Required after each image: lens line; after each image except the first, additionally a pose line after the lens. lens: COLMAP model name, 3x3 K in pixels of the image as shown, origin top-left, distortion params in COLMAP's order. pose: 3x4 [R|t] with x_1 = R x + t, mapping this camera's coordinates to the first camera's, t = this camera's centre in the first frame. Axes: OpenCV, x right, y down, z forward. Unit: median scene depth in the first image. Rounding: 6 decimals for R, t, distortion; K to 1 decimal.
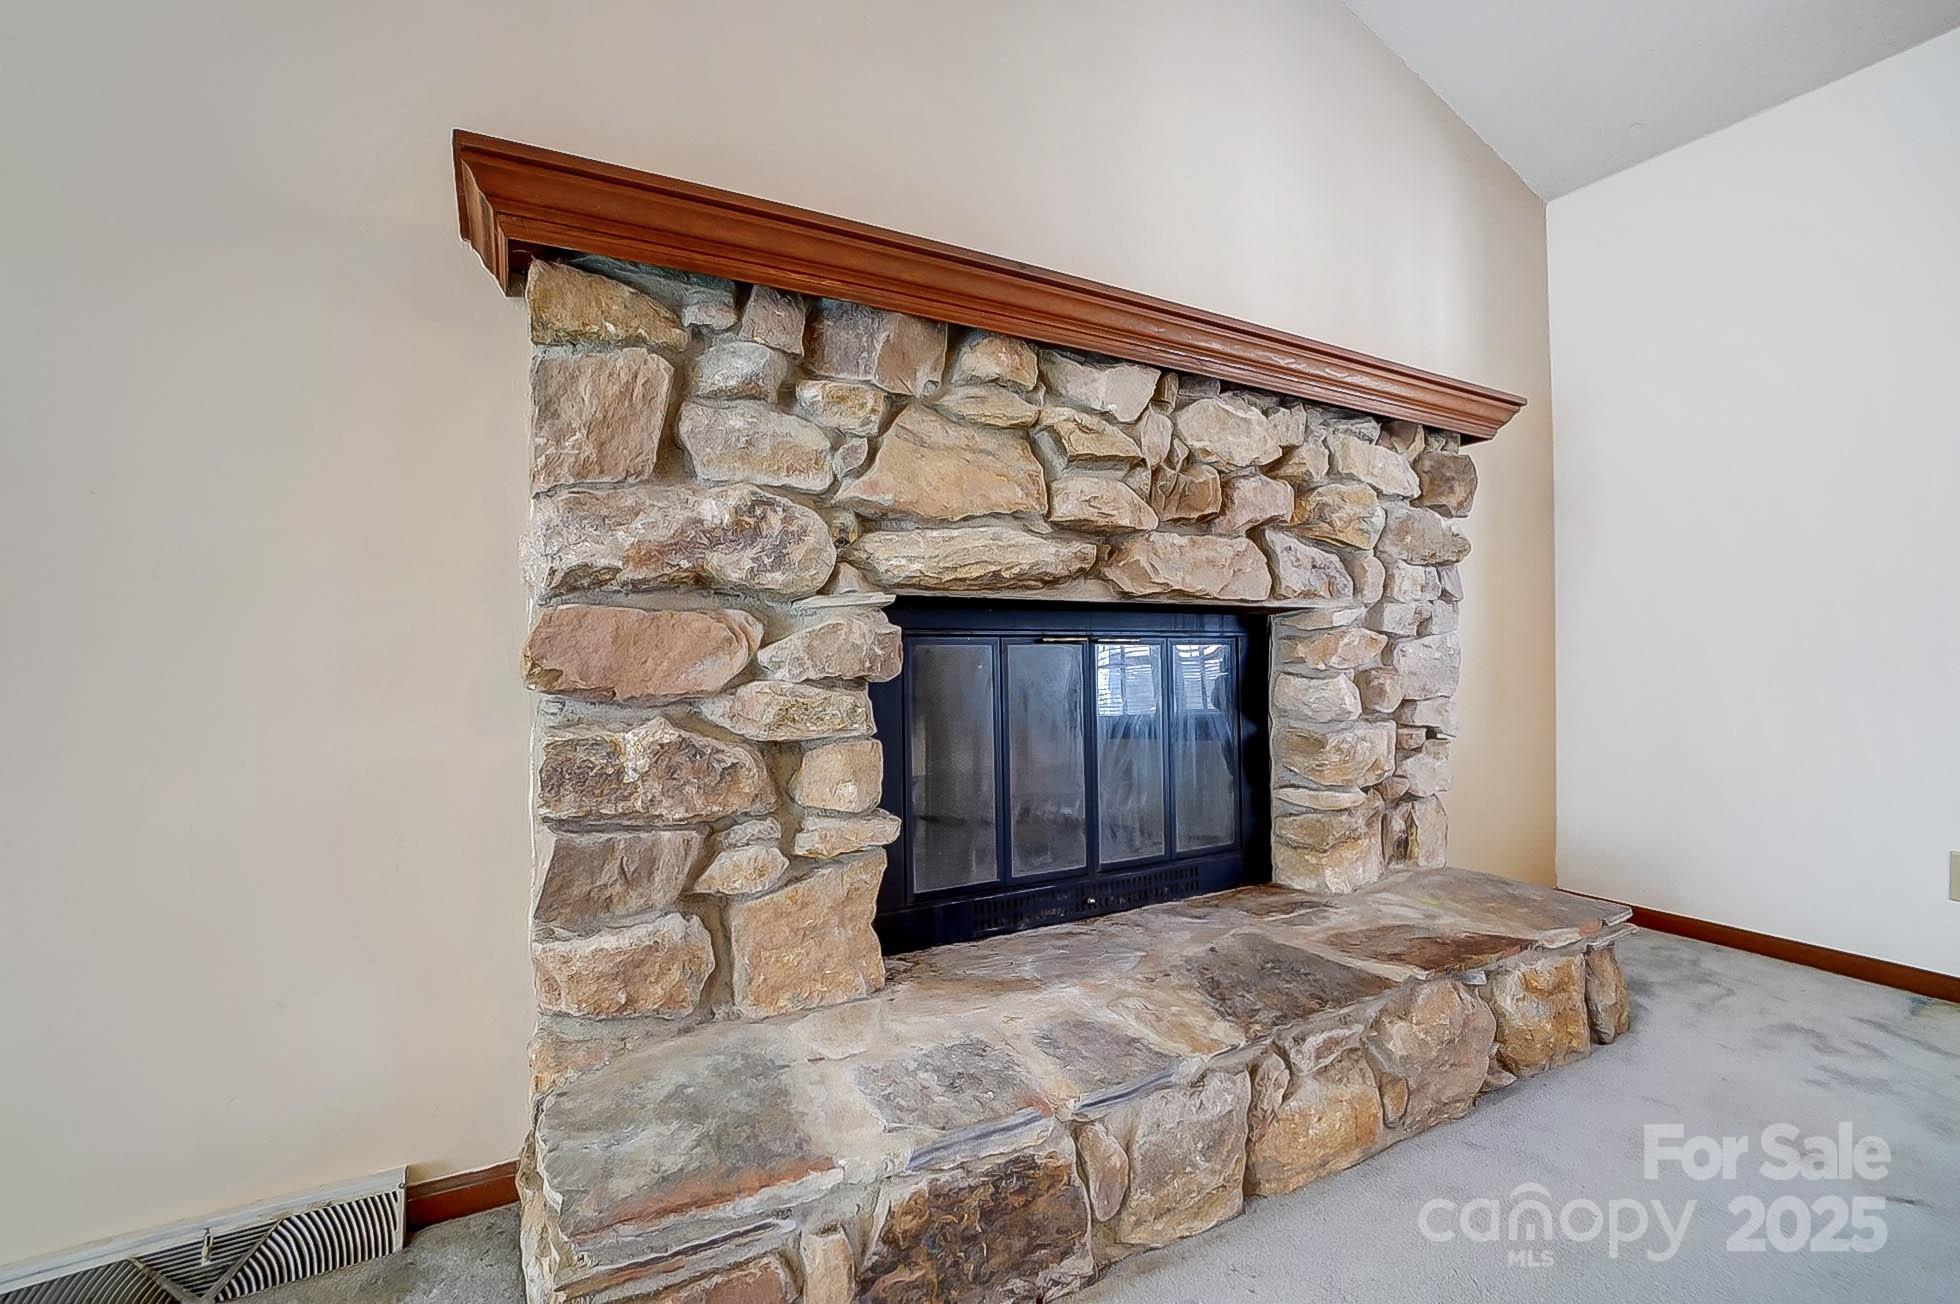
lens RADIAL K [[870.8, 0, 966.8], [0, 870.8, 650.1], [0, 0, 1]] dist [-0.061721, 0.017522]
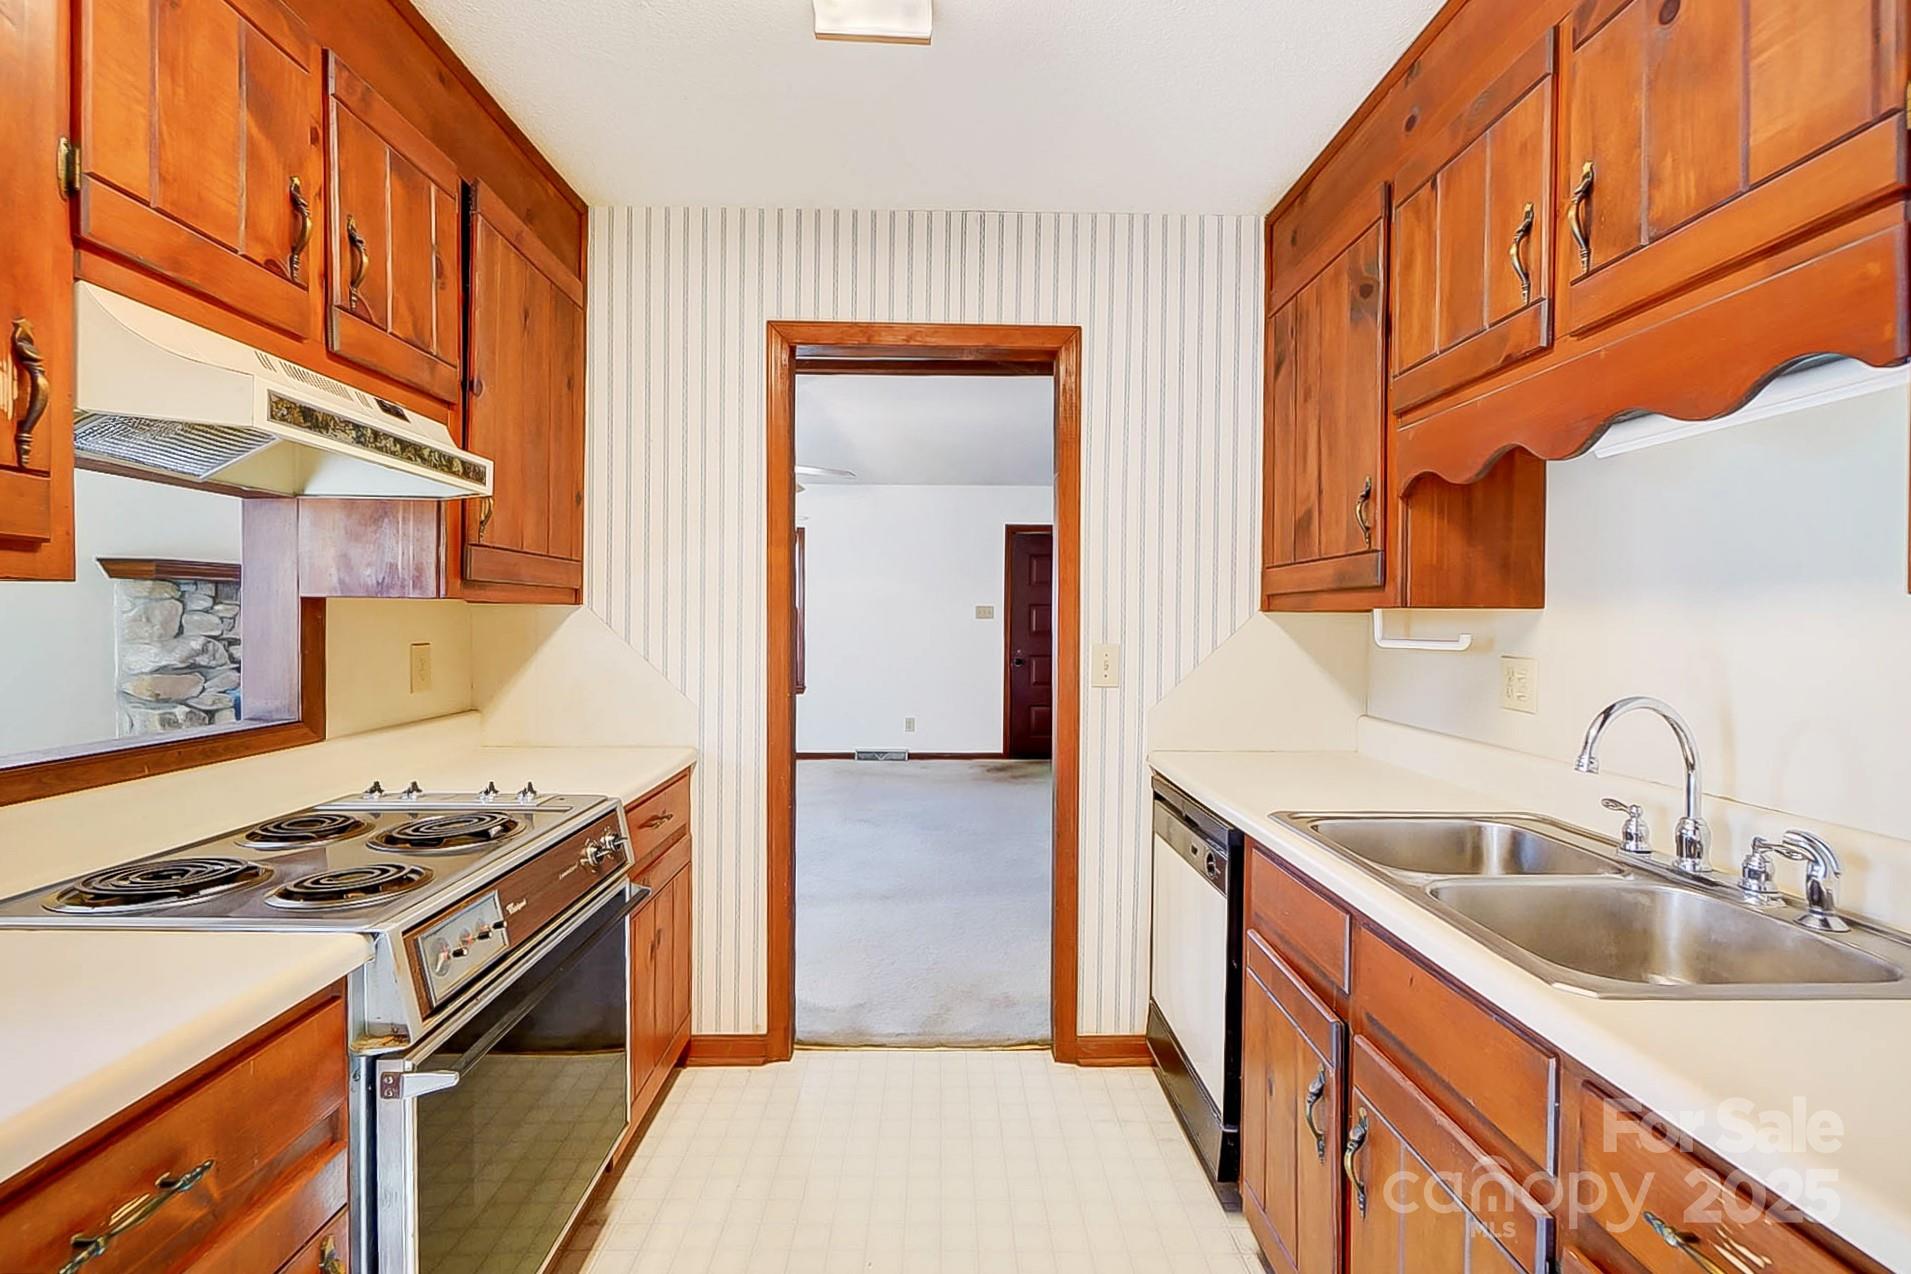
lens RADIAL K [[855.4, 0, 934.1], [0, 855.4, 631.2], [0, 0, 1]] dist [-0.002556, -0.000688]
pose [[0.484482, -0.012920, 0.874706, -1.682022], [0.000478, 0.999895, 0.014505, -0.239621], [-0.874801, -0.006609, 0.484437, -2.979974]]
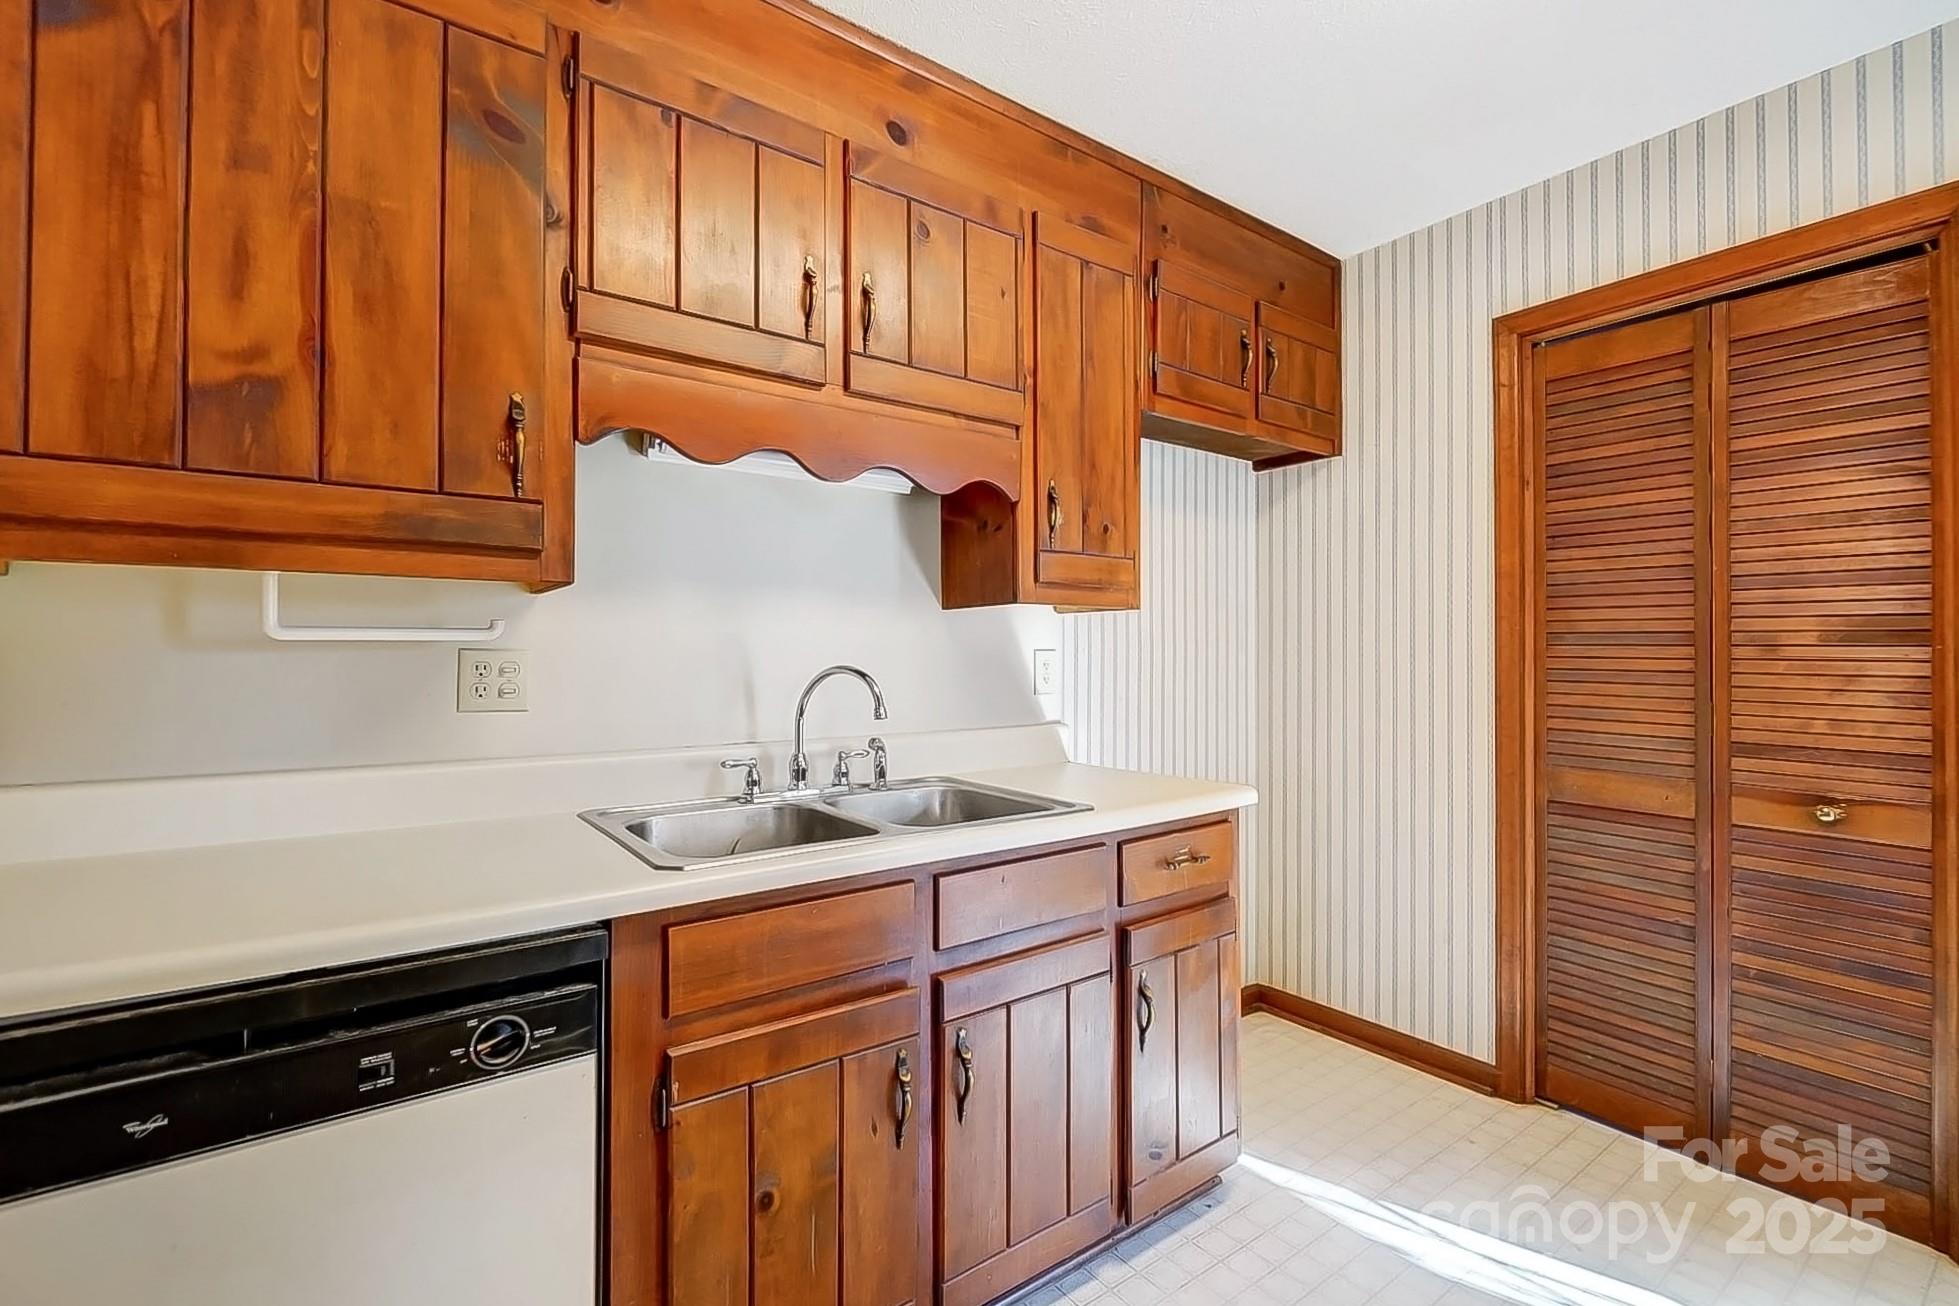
lens RADIAL K [[846.3, 0, 966.6], [0, 846.3, 647.1], [0, 0, 1]] dist [-0.008428, 0.000605]
pose [[-0.992159, -0.003951, -0.124923, -0.670384], [-0.003450, 0.999985, -0.004229, -0.185411], [0.124938, -0.003765, -0.992157, -2.038602]]
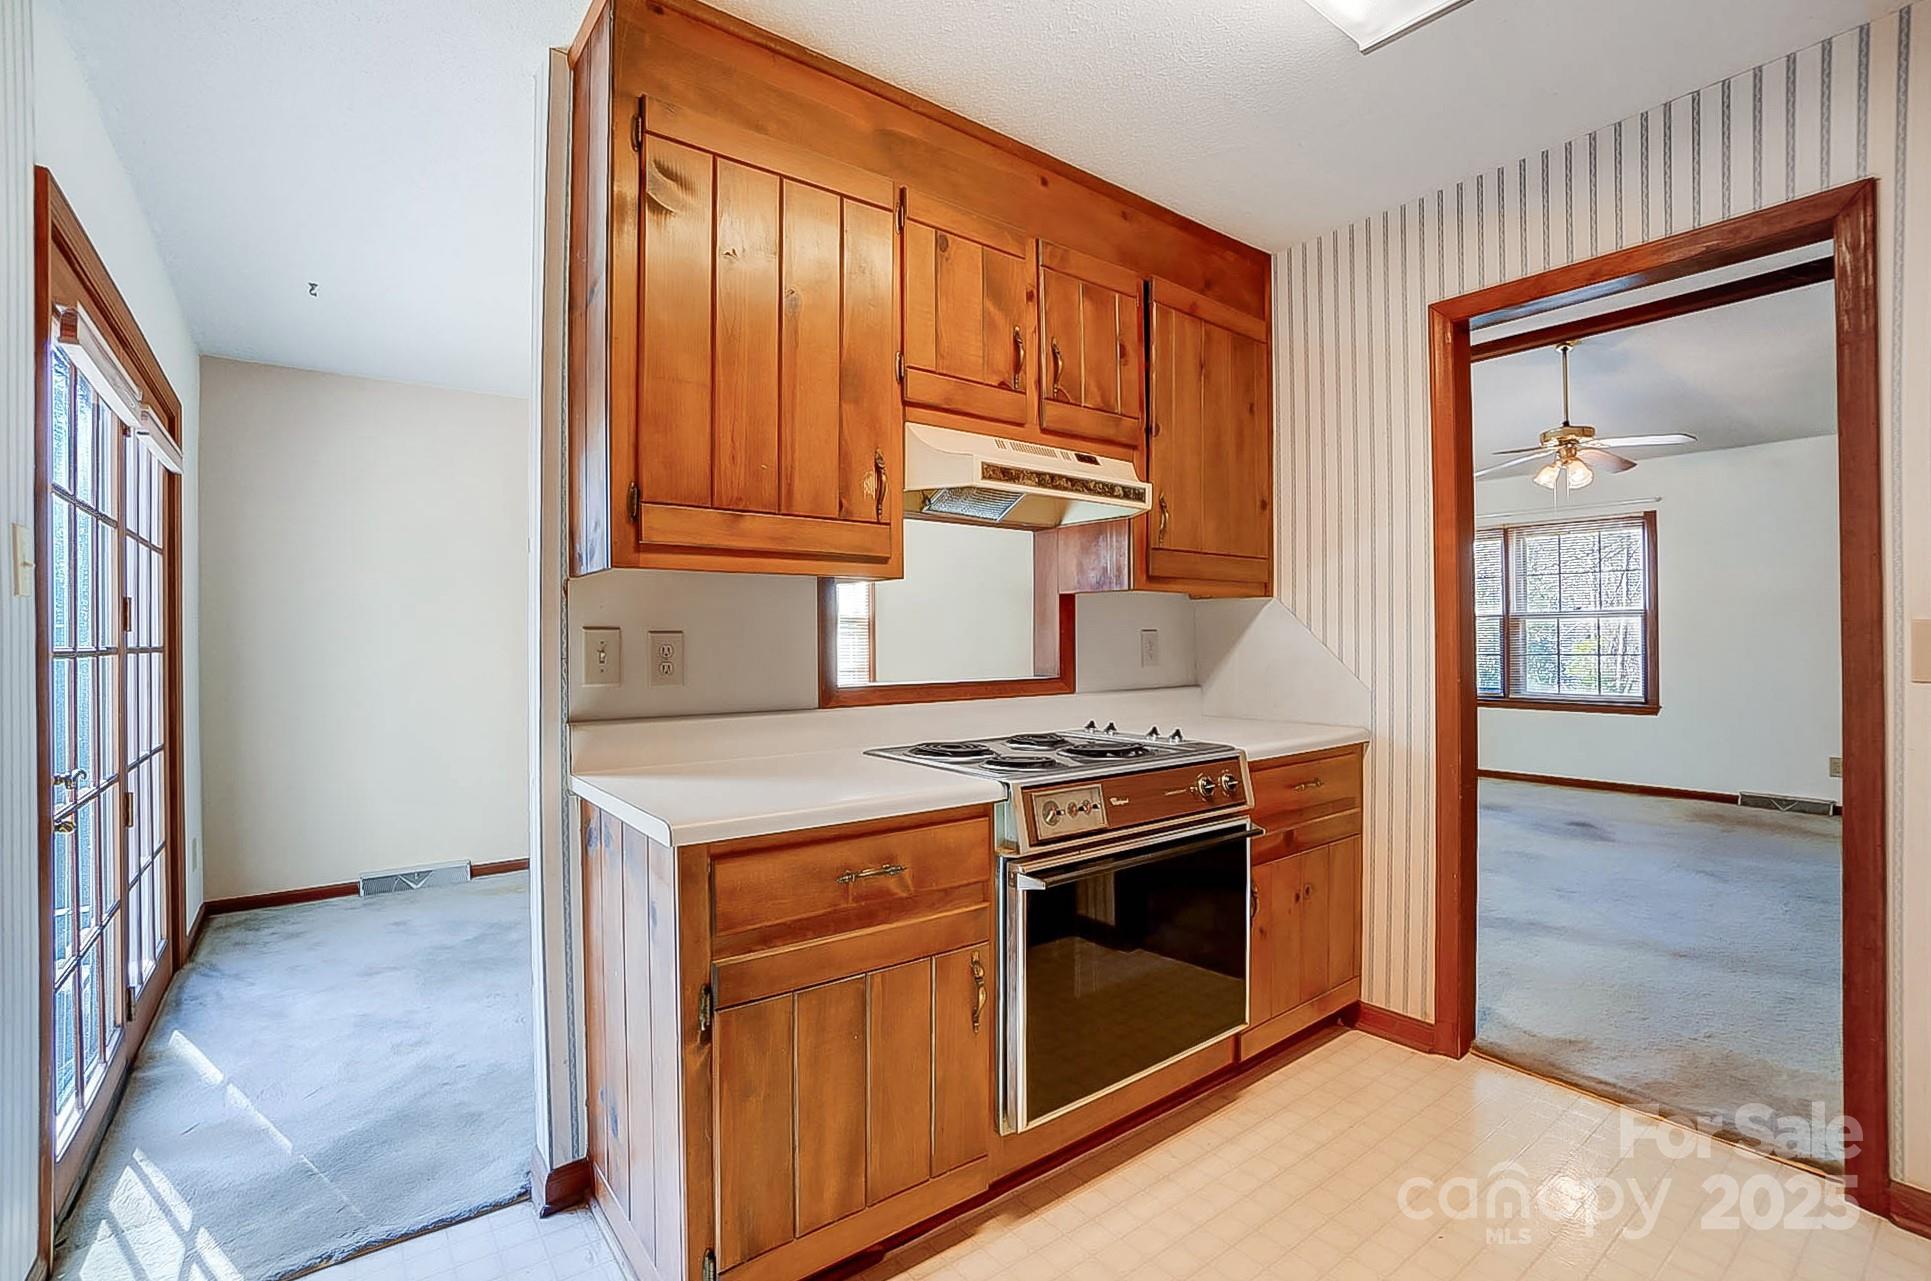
lens RADIAL K [[857.9, 0, 952.5], [0, 857.9, 638.6], [0, 0, 1]] dist [-0.061721, 0.017522]
pose [[0.991379, -0.006207, 0.130878, -1.521926], [0.006685, 0.999972, -0.003212, -0.175285], [-0.130855, 0.004059, 0.991393, -3.350798]]
